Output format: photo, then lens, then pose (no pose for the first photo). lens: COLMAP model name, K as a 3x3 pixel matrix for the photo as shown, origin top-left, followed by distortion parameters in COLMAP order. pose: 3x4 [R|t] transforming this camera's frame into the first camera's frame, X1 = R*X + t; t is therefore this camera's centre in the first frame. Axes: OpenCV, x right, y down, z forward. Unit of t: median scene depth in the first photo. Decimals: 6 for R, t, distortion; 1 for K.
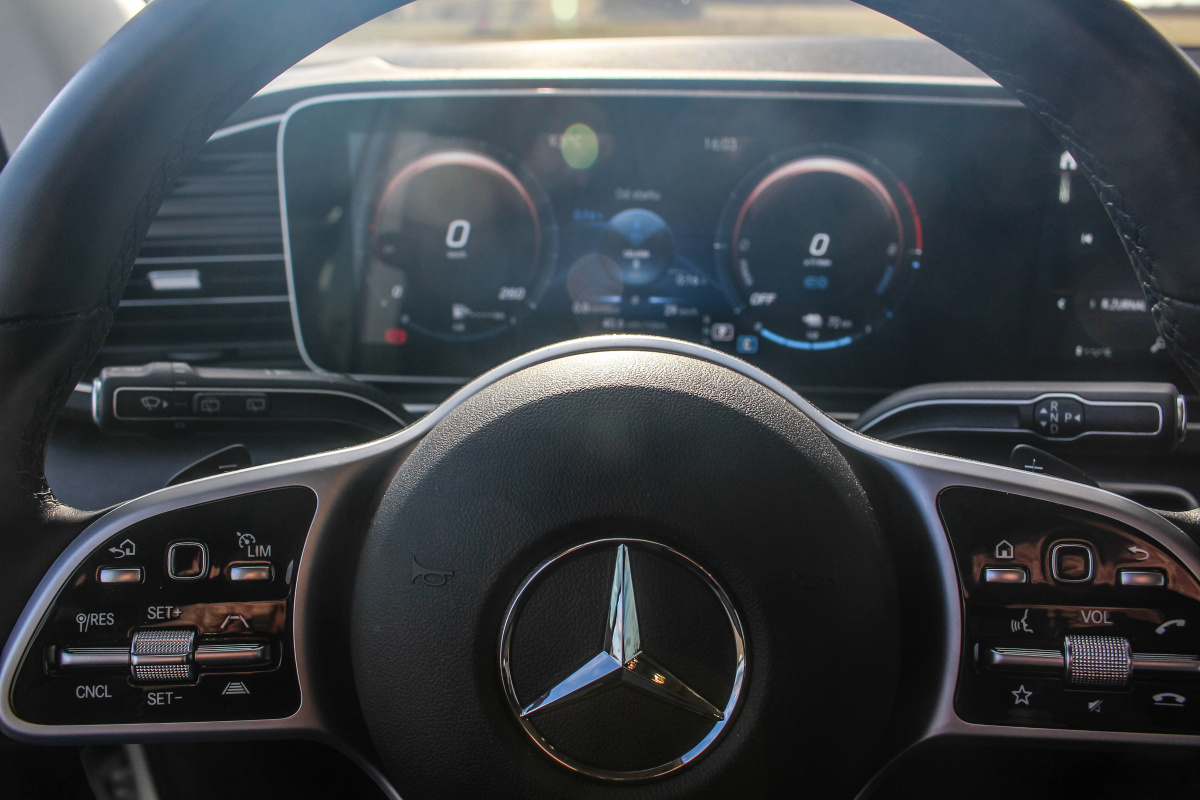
lens RADIAL K [[967.2, 0, 597.8], [0, 967.2, 397.4], [0, 0, 1]] dist [-0.123554, 0.023501]
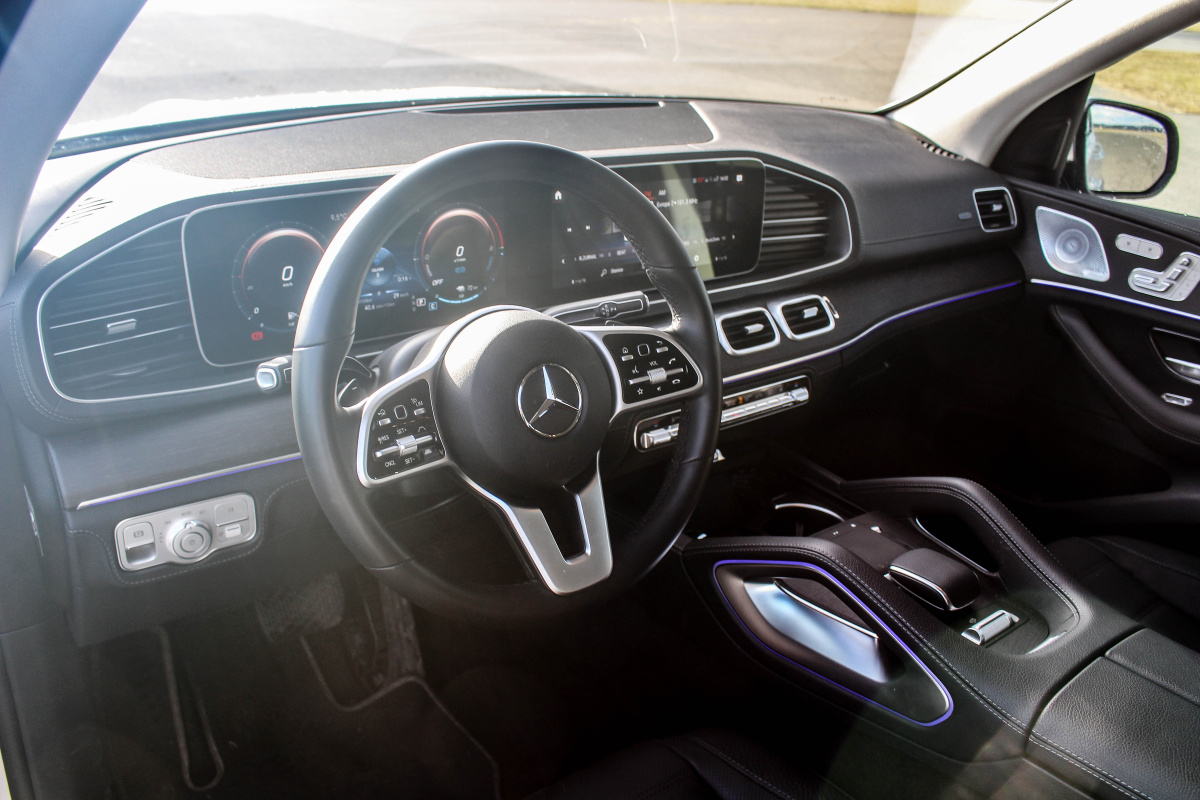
lens RADIAL K [[967.2, 0, 604.1], [0, 967.2, 395.4], [0, 0, 1]] dist [-0.123554, 0.023501]
pose [[0.769946, -0.221332, 0.598494, -0.810689], [0.186656, 0.975014, 0.120447, -0.050392], [-0.610199, 0.018975, 0.792021, -0.782199]]
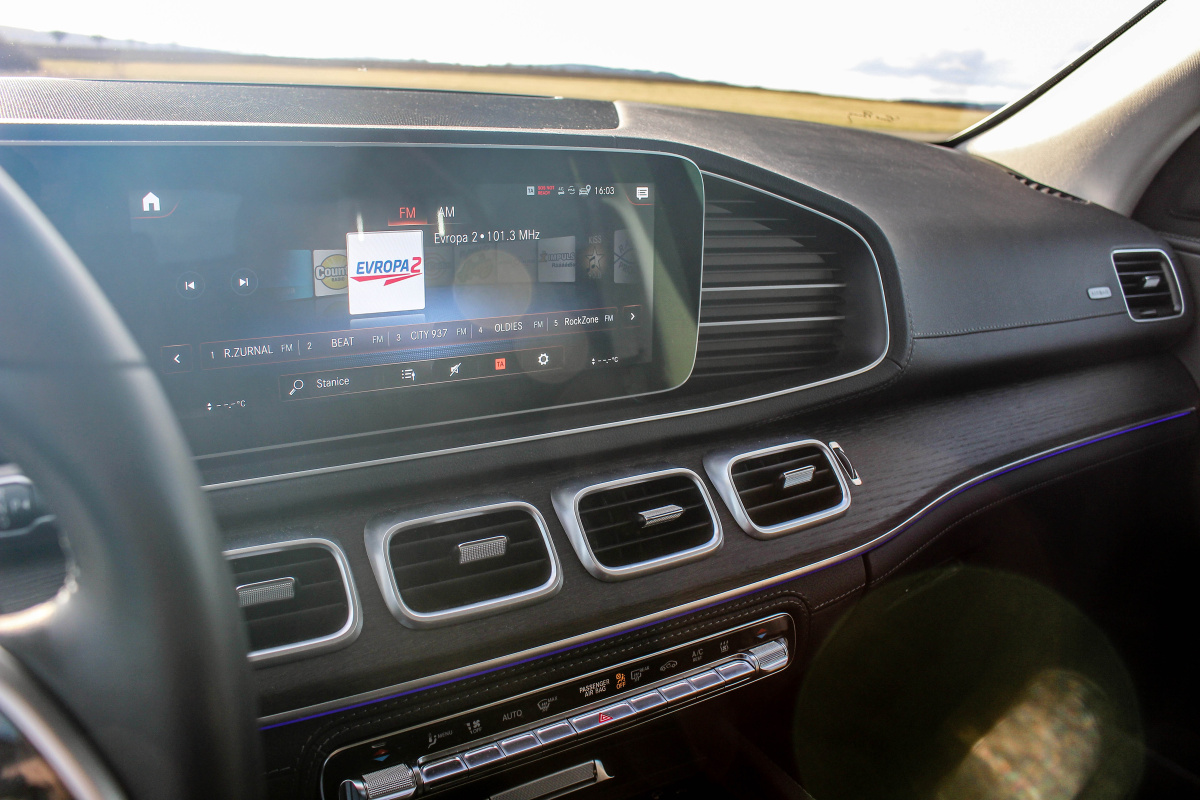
lens RADIAL K [[967.2, 0, 600.0], [0, 967.2, 403.4], [0, 0, 1]] dist [-0.123554, 0.023501]
pose [[0.815834, -0.140114, 0.561055, 0.313046], [0.170751, 0.985312, -0.002225, 0.014320], [-0.552502, 0.097616, 0.827776, 0.024320]]
